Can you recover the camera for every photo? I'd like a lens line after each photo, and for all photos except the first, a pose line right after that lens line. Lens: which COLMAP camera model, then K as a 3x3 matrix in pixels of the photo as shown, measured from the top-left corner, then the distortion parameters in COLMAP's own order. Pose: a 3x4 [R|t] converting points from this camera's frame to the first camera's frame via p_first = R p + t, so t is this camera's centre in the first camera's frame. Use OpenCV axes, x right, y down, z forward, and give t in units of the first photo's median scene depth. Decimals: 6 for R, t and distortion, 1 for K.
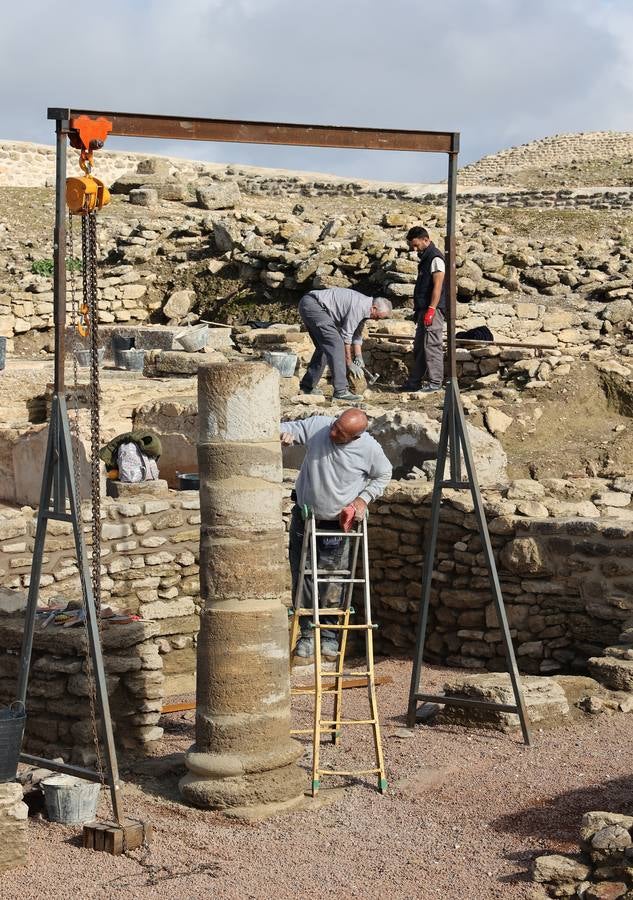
lens RADIAL K [[2540.0, 0, 316.5], [0, 2540.0, 450.0], [0, 0, 1]] dist [0.536951, 0.127593]
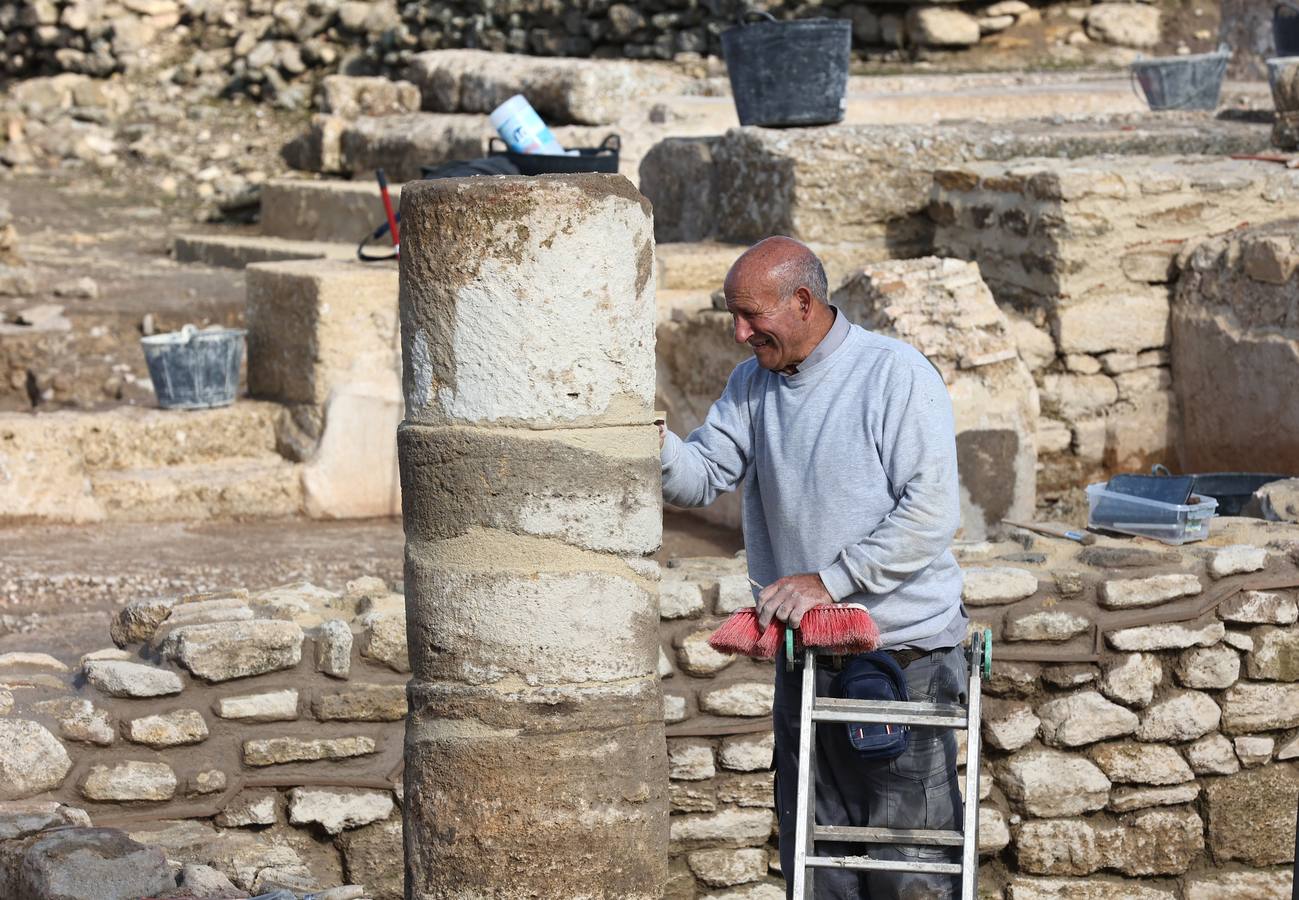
lens RADIAL K [[8292.9, 0, 649.5], [0, 8292.9, 450.0], [0, 0, 1]] dist [1.597016, 0.906236]
pose [[0.947771, 0.027512, -0.317764, 0.323190], [-0.020939, 0.999491, 0.024084, -0.025812], [0.318265, -0.016172, 0.947864, 0.002673]]
